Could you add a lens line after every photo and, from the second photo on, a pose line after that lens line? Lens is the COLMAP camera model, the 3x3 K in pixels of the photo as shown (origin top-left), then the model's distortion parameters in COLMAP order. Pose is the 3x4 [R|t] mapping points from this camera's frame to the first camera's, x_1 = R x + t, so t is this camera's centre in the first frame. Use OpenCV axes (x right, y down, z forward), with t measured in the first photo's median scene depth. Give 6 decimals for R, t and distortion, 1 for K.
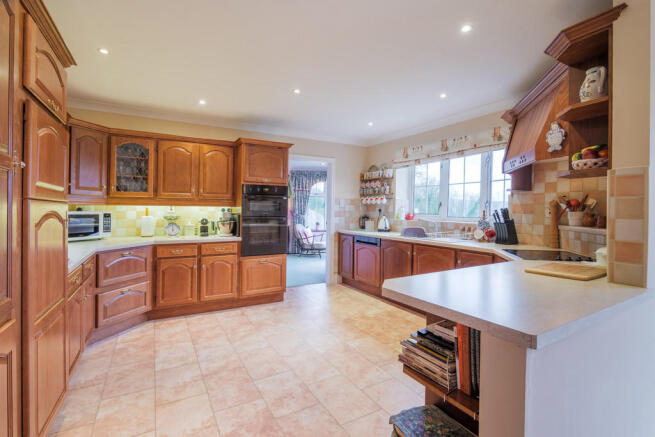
lens RADIAL K [[307.9, 0, 329.0], [0, 307.9, 216.1], [0, 0, 1]] dist [-0.004758, -0.000044]
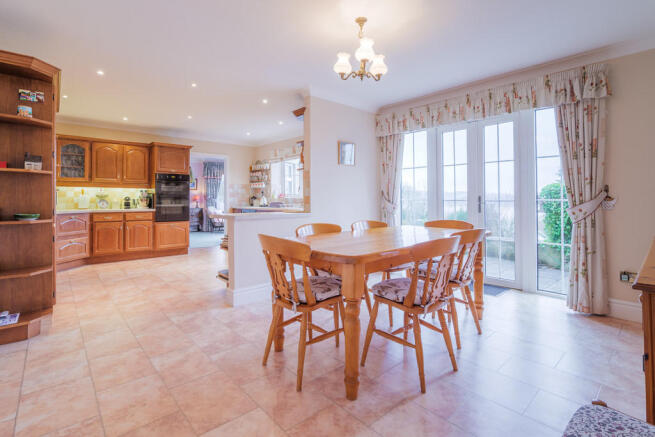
lens RADIAL K [[311.1, 0, 328.8], [0, 311.1, 207.2], [0, 0, 1]] dist [-0.007286, 0.000093]
pose [[0.977966, -0.011953, 0.208421, 0.218392], [0.011289, 0.999927, 0.004378, 0.063418], [-0.208458, -0.001928, 0.978029, -0.628117]]
